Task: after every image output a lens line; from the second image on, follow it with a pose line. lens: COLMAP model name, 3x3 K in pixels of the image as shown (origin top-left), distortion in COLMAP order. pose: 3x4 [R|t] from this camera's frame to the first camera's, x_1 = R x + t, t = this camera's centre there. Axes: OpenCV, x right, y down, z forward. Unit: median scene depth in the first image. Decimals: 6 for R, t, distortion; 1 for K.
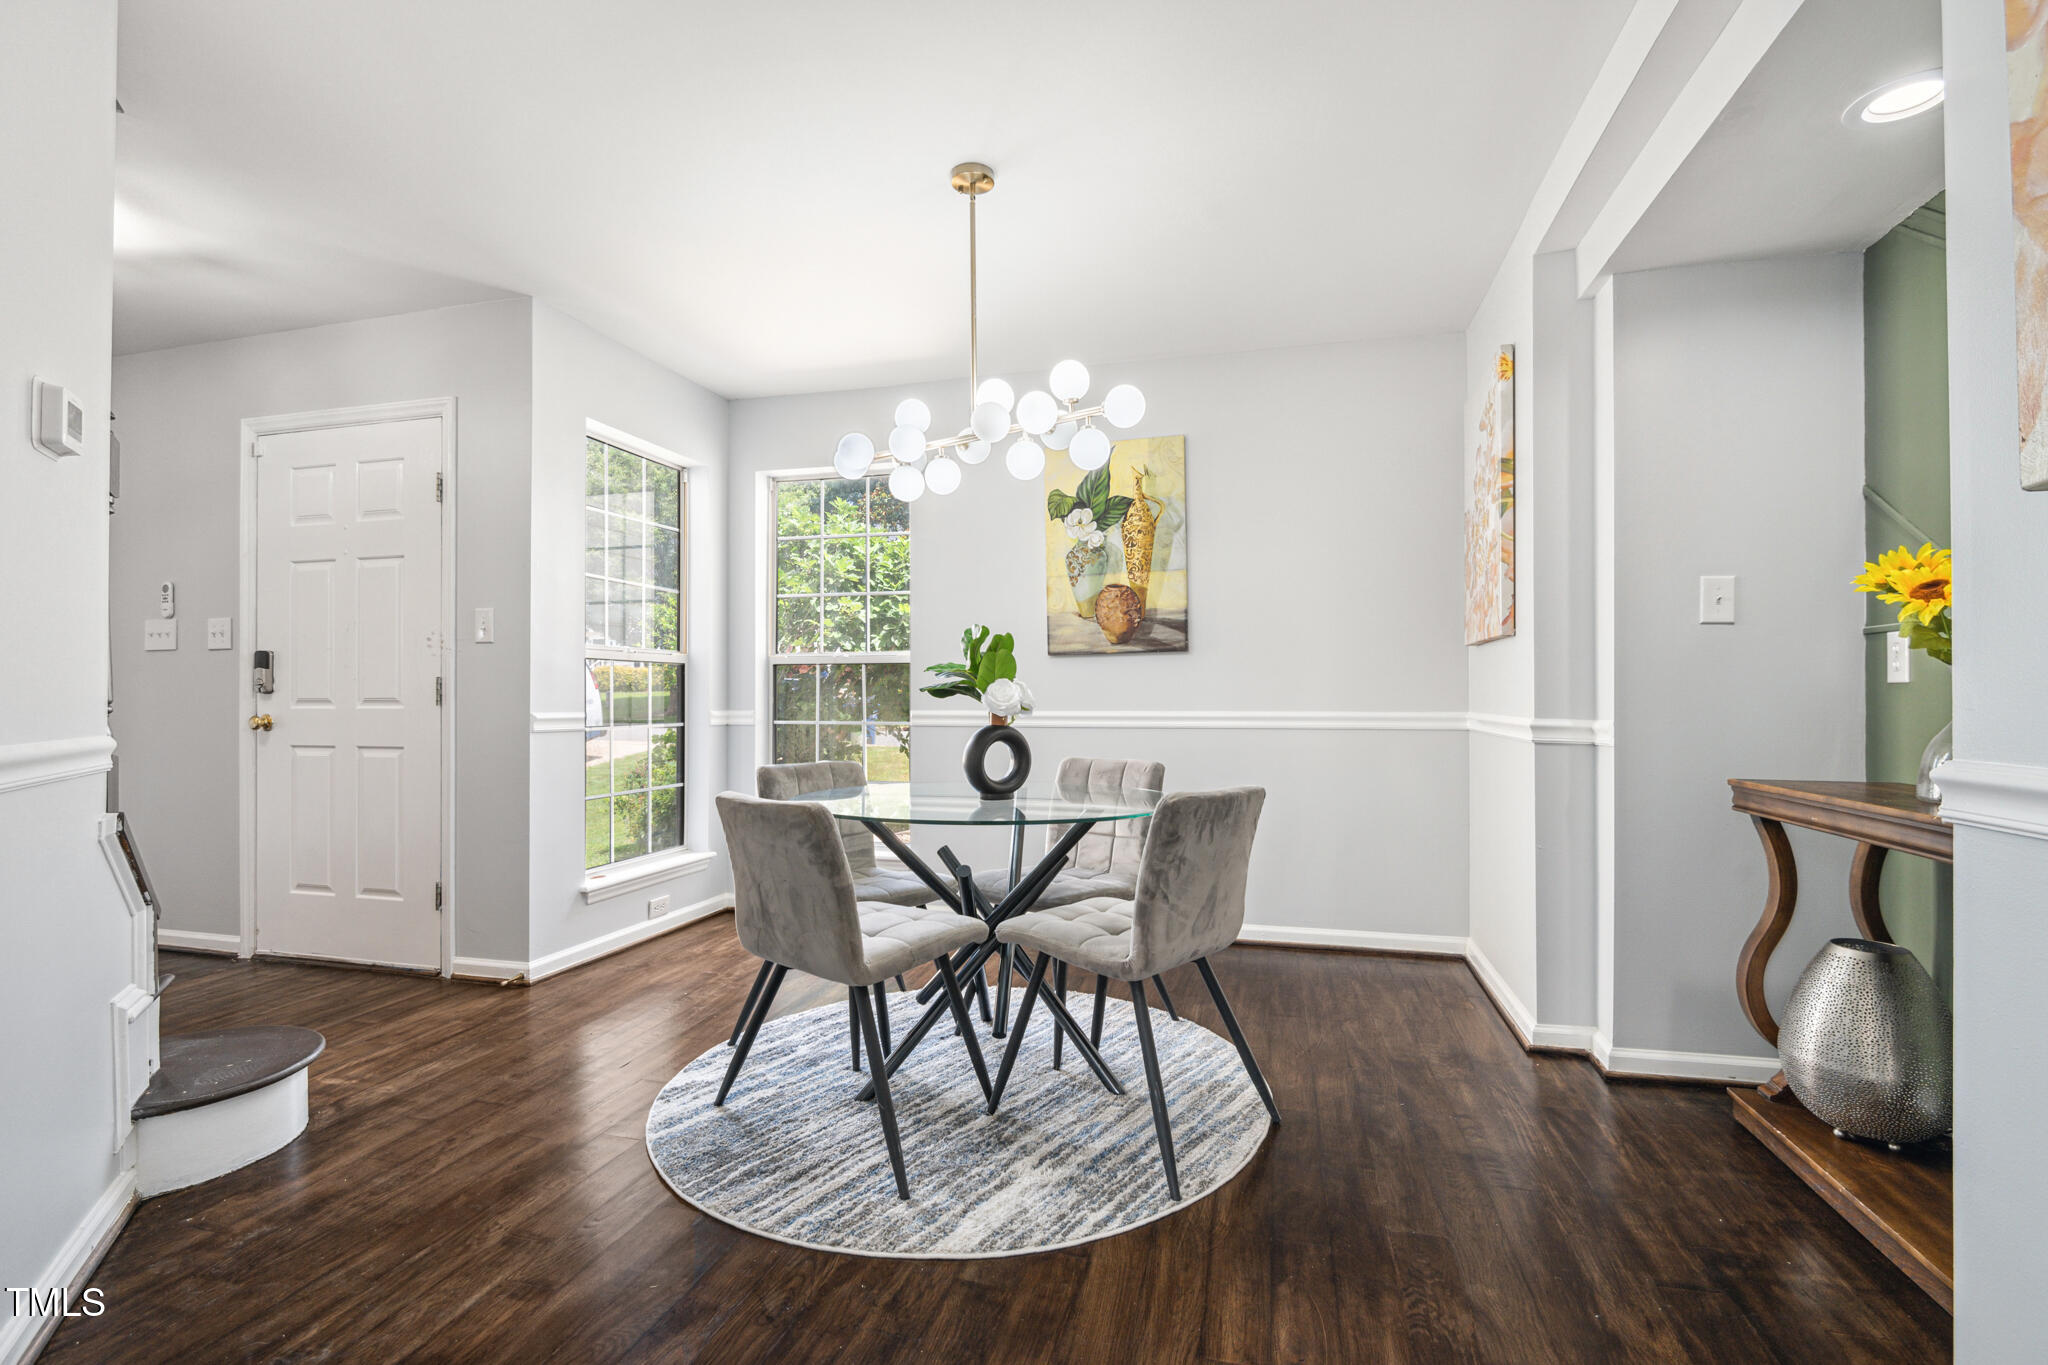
lens RADIAL K [[936.3, 0, 1022.6], [0, 936.3, 684.6], [0, 0, 1]] dist [-0.000424, 0.000005]
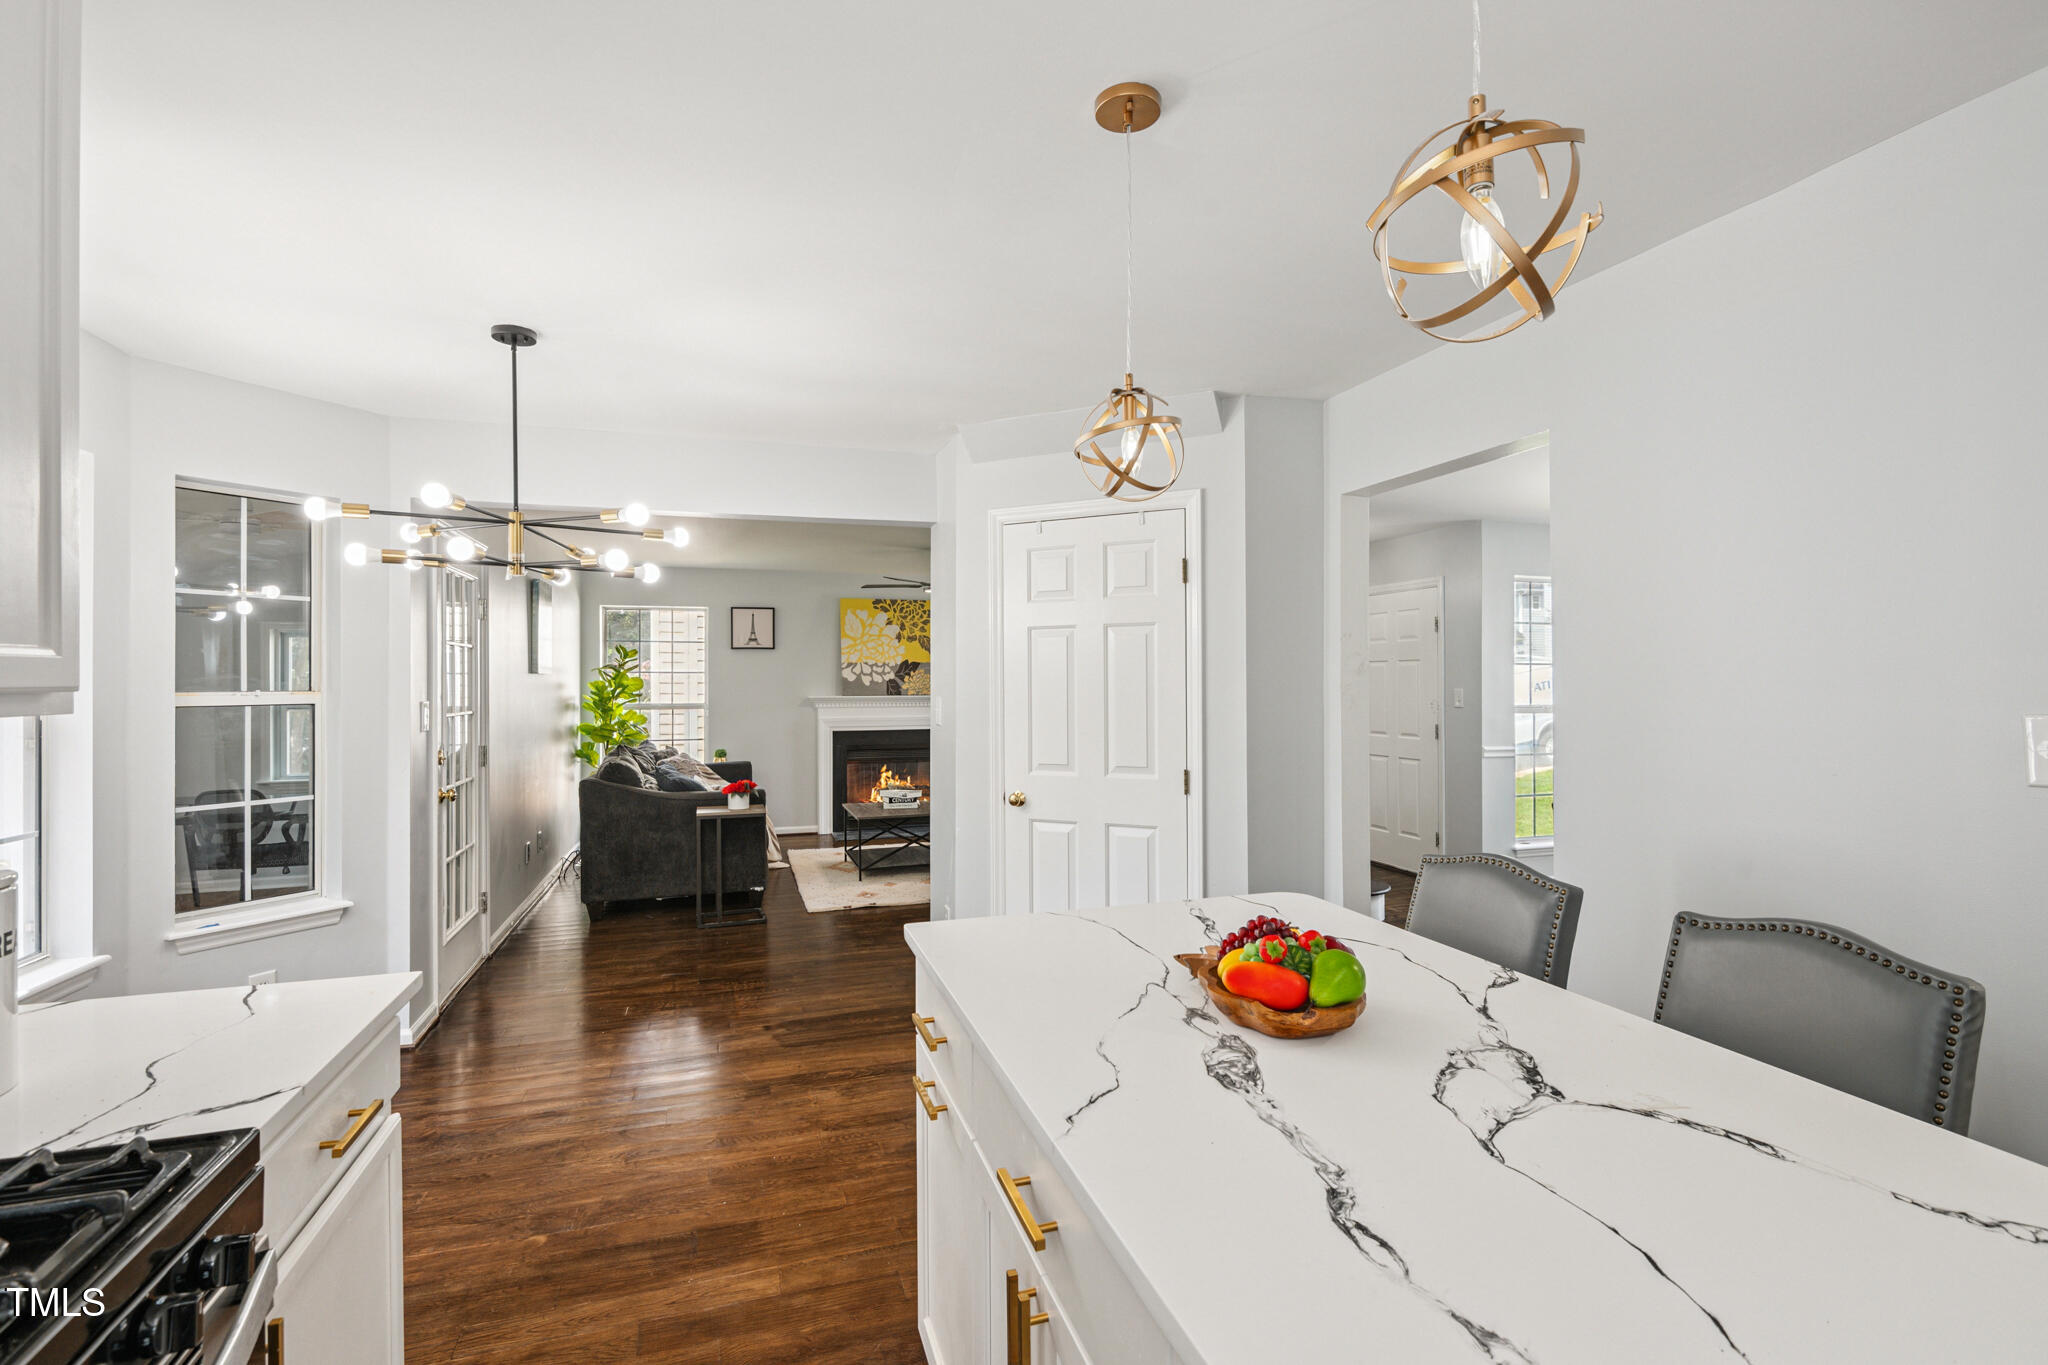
lens RADIAL K [[936.3, 0, 1025.3], [0, 936.3, 682.9], [0, 0, 1]] dist [-0.000424, 0.000005]
pose [[0.558294, -0.004682, -0.829630, 0.483018], [0.004837, 0.999985, -0.002388, -0.091436], [0.829629, -0.002680, 0.558308, -0.746814]]
